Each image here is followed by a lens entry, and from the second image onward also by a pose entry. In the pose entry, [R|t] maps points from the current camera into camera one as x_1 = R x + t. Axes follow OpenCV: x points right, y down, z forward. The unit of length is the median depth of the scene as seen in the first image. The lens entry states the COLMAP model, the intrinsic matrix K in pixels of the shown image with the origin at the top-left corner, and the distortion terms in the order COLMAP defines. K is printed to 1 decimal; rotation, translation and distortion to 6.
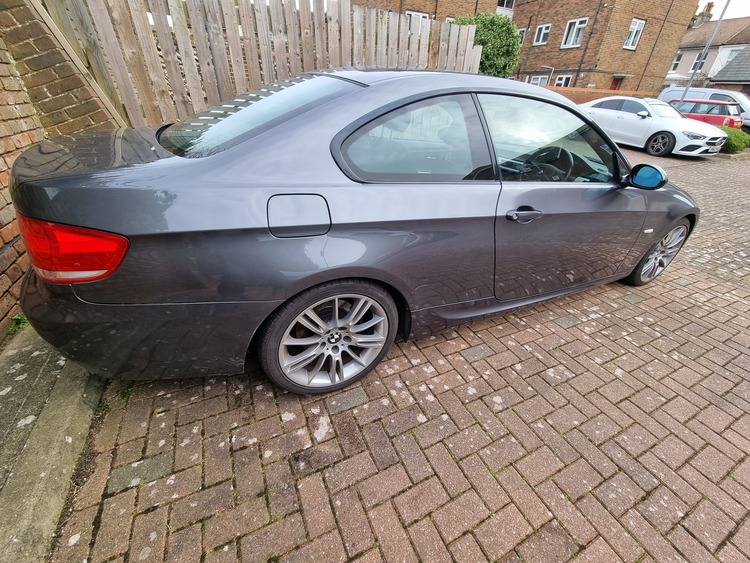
lens RADIAL K [[305.7, 0, 377.3], [0, 305.7, 285.0], [0, 0, 1]] dist [0.000050, 0.000388]
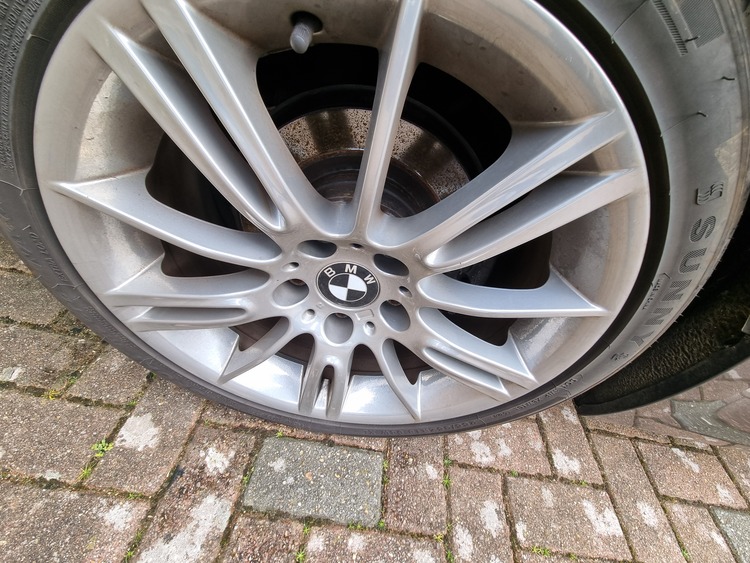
lens RADIAL K [[305.7, 0, 377.3], [0, 305.7, 285.0], [0, 0, 1]] dist [0.000050, 0.000388]
pose [[0.847076, 0.453141, -0.277716, -0.052389], [-0.405489, 0.888825, 0.213467, 0.109034], [0.343571, -0.068212, 0.936646, 0.763711]]
